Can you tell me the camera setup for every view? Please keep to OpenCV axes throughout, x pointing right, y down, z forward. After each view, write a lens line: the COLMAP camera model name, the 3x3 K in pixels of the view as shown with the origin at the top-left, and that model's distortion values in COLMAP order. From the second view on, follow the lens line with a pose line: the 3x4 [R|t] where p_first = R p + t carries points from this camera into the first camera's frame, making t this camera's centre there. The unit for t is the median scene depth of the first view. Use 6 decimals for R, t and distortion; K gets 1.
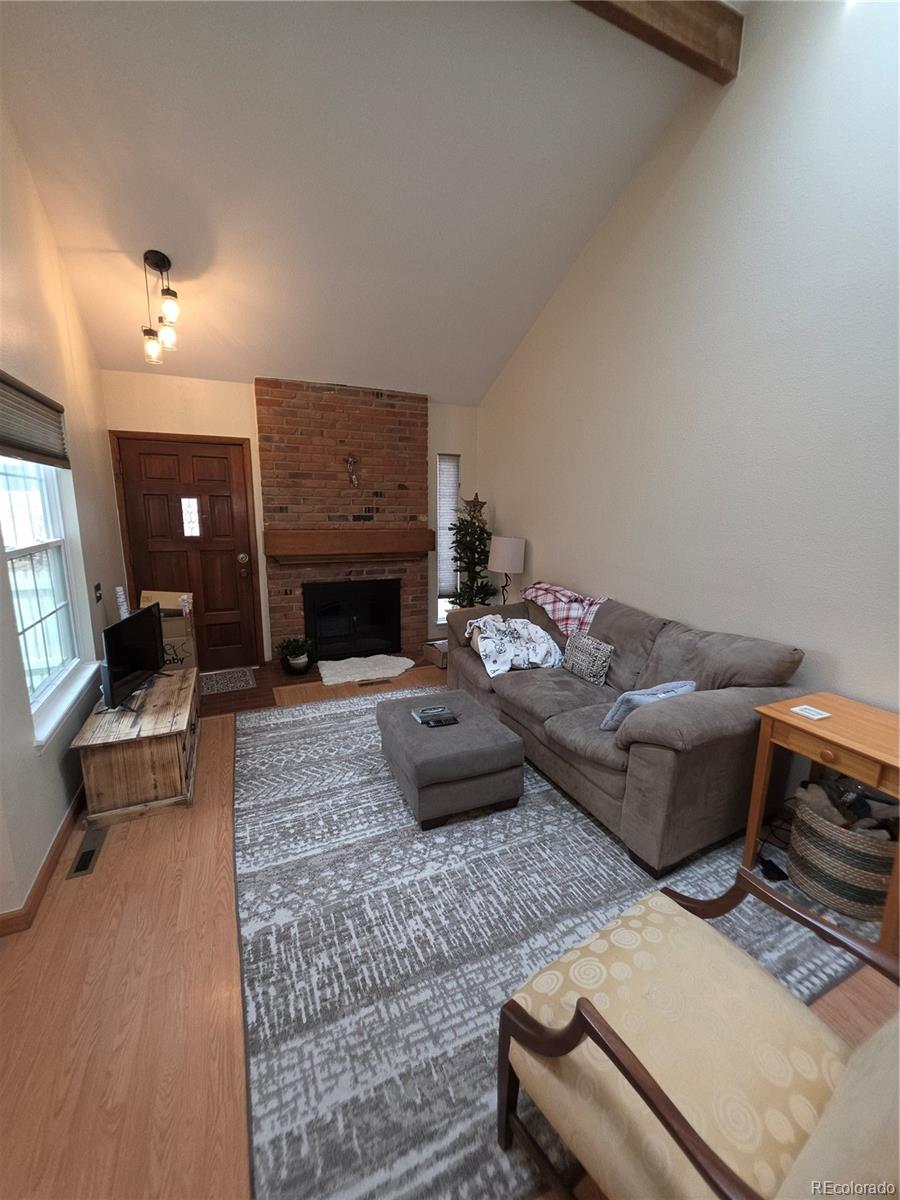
lens RADIAL K [[481.0, 0, 457.0], [0, 481.0, 598.6], [0, 0, 1]] dist [-0.000034, 0.000669]
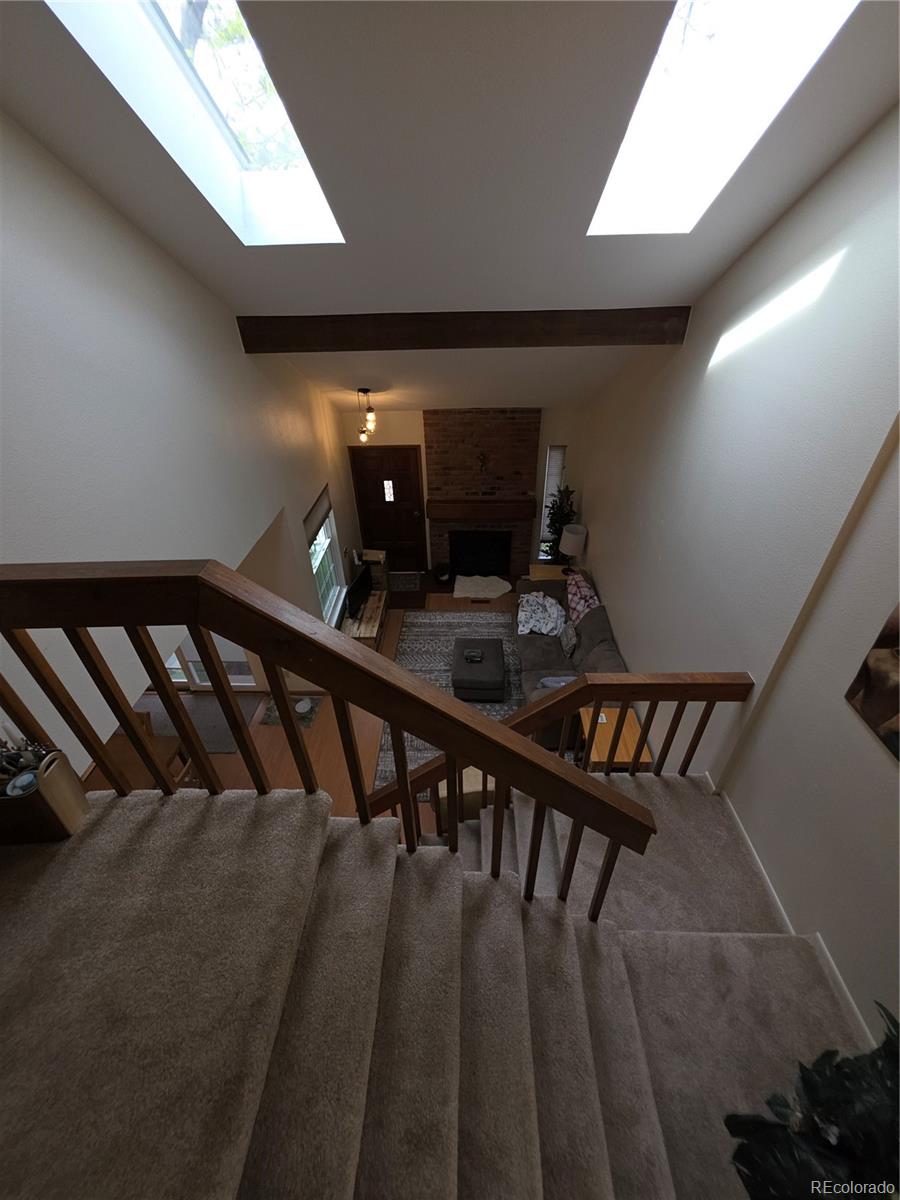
lens RADIAL K [[481.0, 0, 457.6], [0, 481.0, 596.5], [0, 0, 1]] dist [-0.000034, 0.000669]
pose [[0.898700, 0.226955, -0.375273, 0.521448], [-0.056449, 0.908430, 0.414209, -0.723164], [0.434916, -0.351066, 0.829217, -0.592565]]
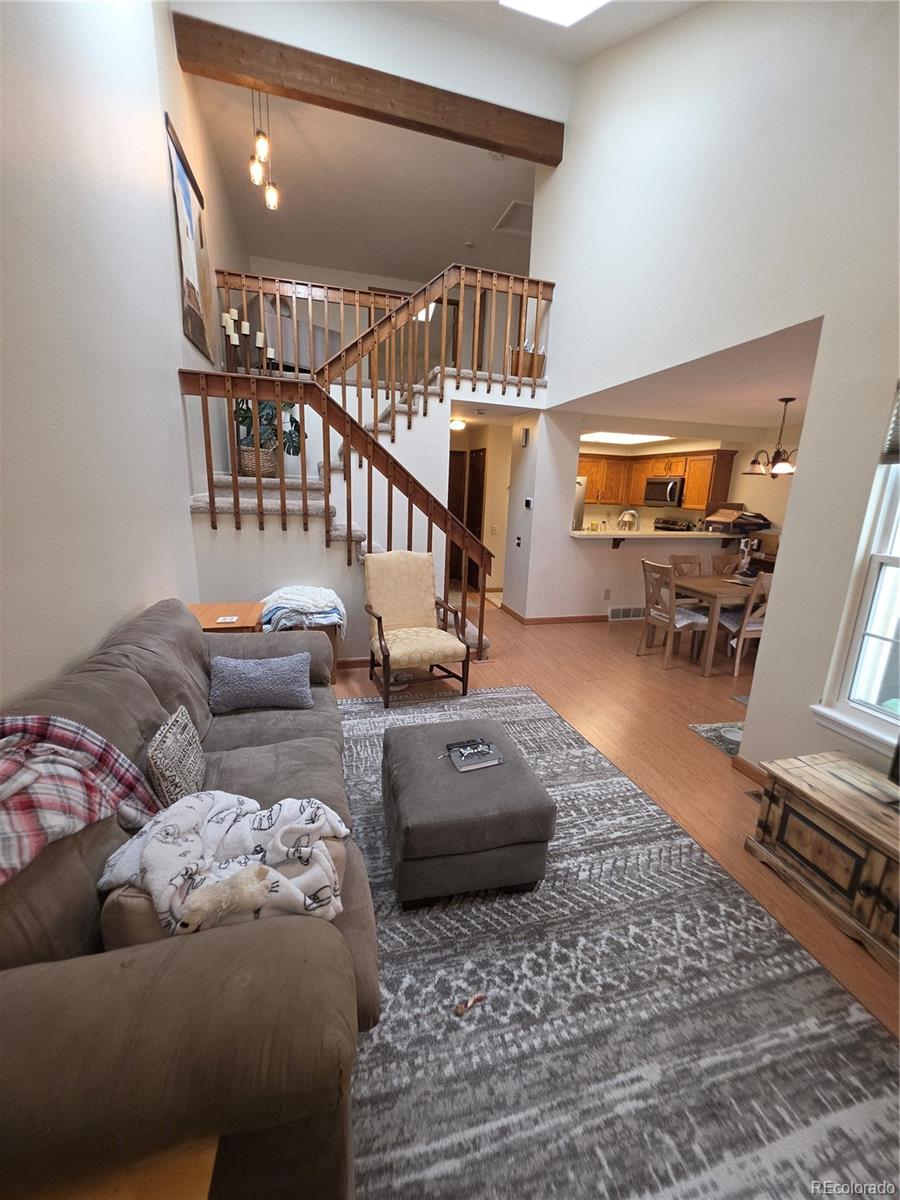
lens RADIAL K [[481.0, 0, 457.5], [0, 481.0, 599.3], [0, 0, 1]] dist [-0.000034, 0.000669]
pose [[-0.985796, -0.085874, 0.144334, -0.093425], [-0.019087, 0.911112, 0.411717, -0.262602], [-0.166861, 0.403114, -0.899809, 1.324476]]
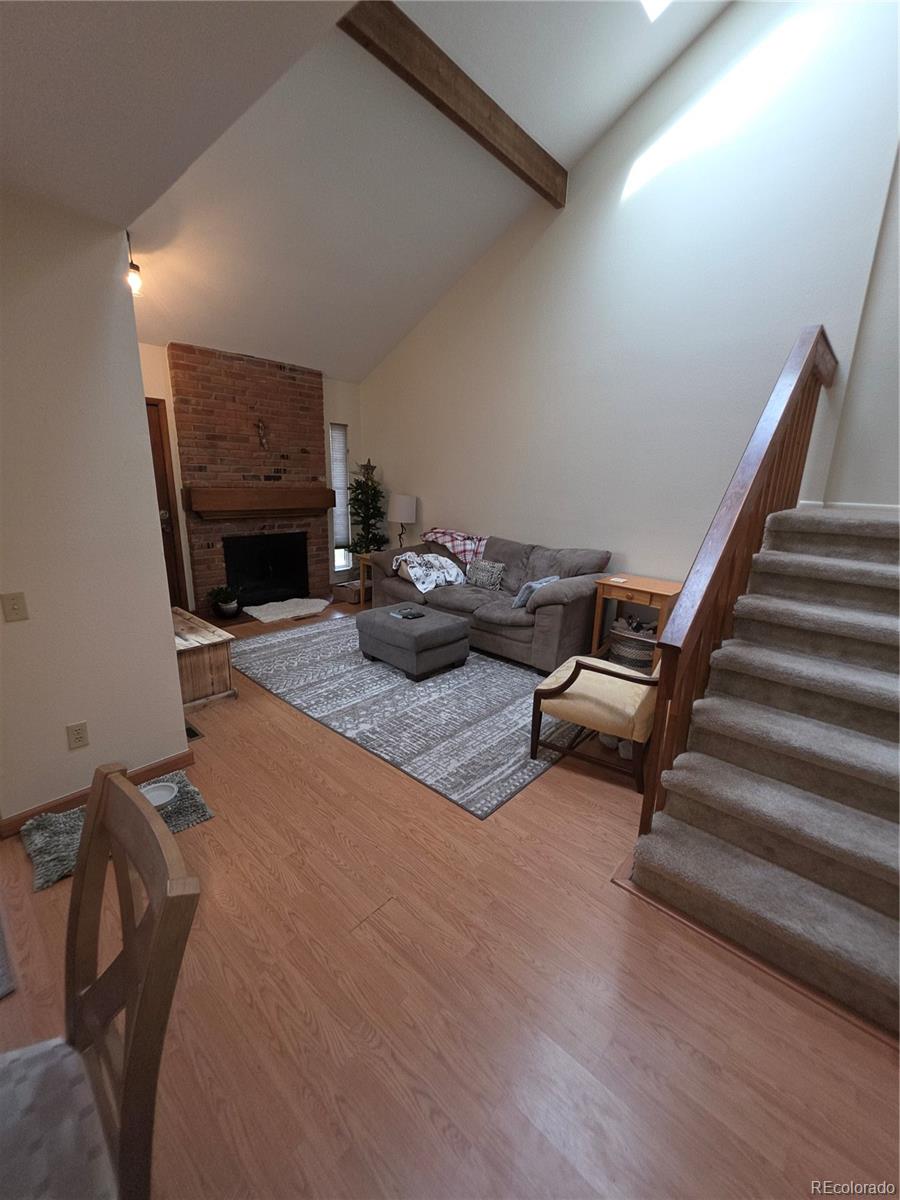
lens RADIAL K [[481.0, 0, 456.2], [0, 481.0, 598.9], [0, 0, 1]] dist [-0.000034, 0.000669]
pose [[0.917634, -0.082719, 0.388722, -0.386328], [0.056652, 0.995337, 0.078068, 0.075517], [-0.393367, -0.049616, 0.918042, -0.325203]]
